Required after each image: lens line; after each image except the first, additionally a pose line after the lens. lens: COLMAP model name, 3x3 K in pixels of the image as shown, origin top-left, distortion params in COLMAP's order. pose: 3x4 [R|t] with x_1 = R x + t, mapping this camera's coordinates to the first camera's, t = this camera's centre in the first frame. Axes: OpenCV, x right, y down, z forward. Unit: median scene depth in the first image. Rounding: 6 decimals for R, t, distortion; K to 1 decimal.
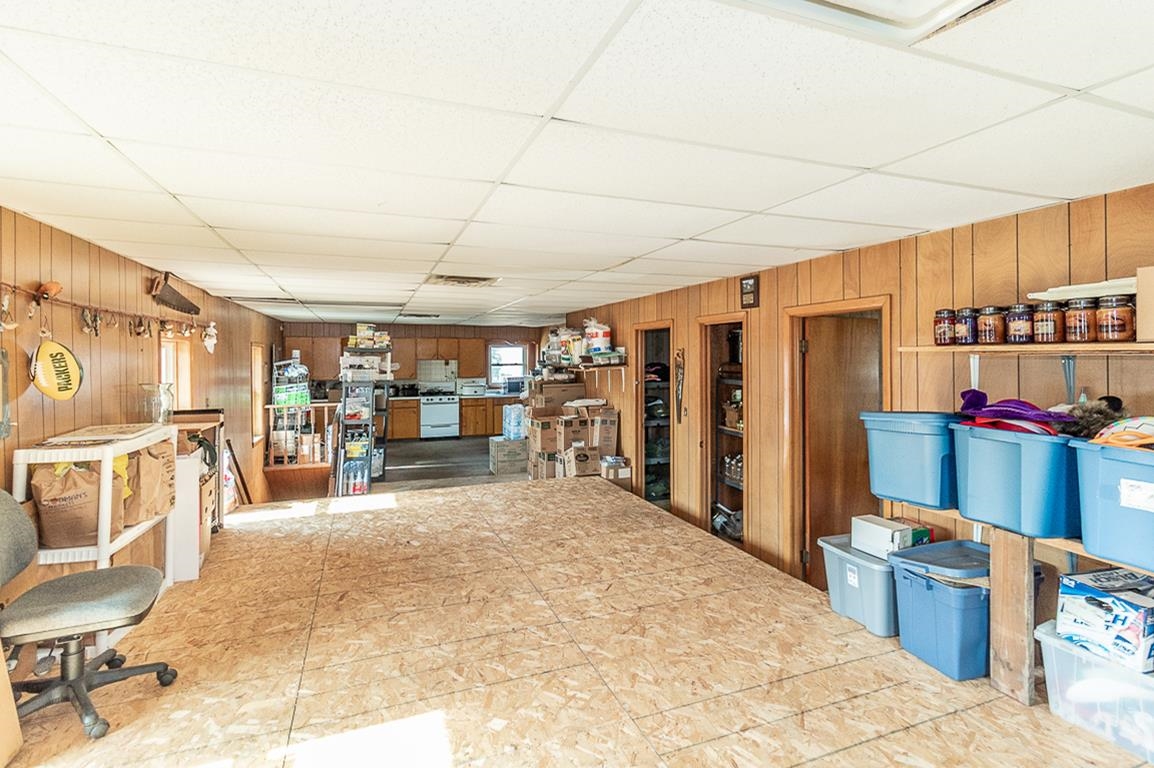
lens RADIAL K [[535.1, 0, 566.4], [0, 535.1, 355.5], [0, 0, 1]] dist [0.004560, -0.001864]
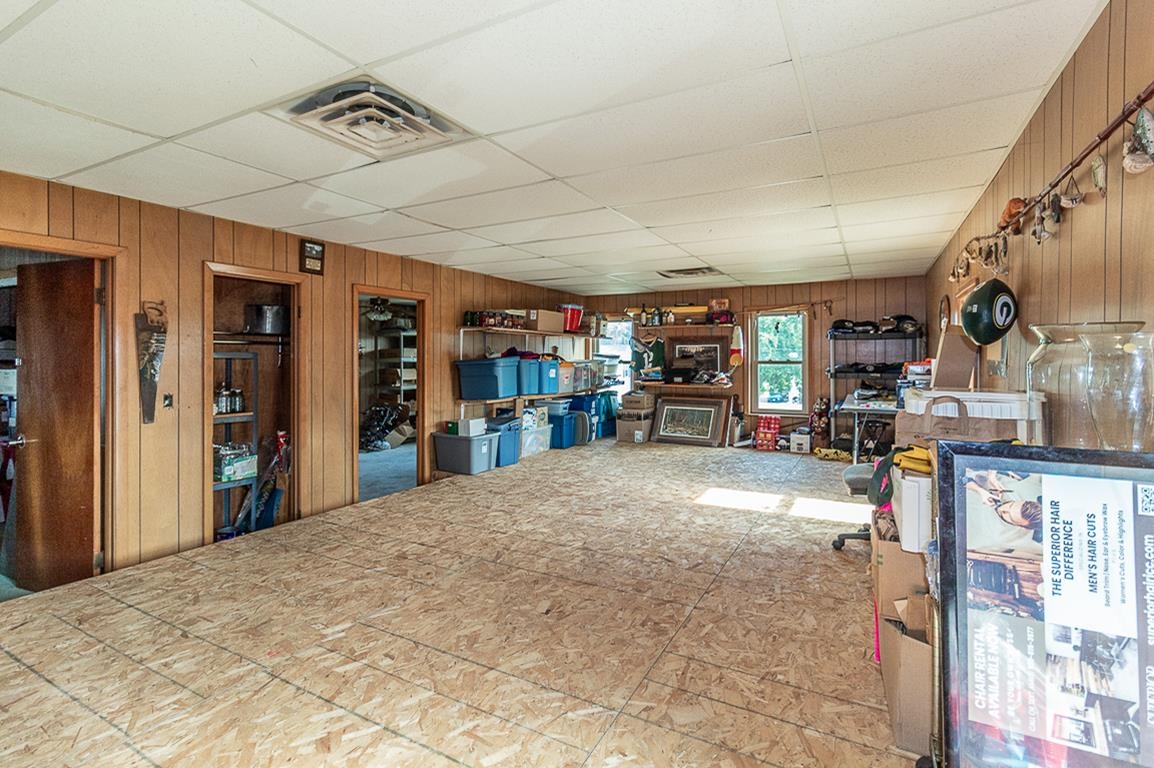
lens RADIAL K [[535.1, 0, 585.9], [0, 535.1, 359.7], [0, 0, 1]] dist [0.004560, -0.001864]
pose [[-0.660333, -0.000237, 0.750973, -0.767291], [-0.002175, 0.999996, -0.001597, 0.072806], [-0.750969, -0.002688, -0.660332, 1.361481]]
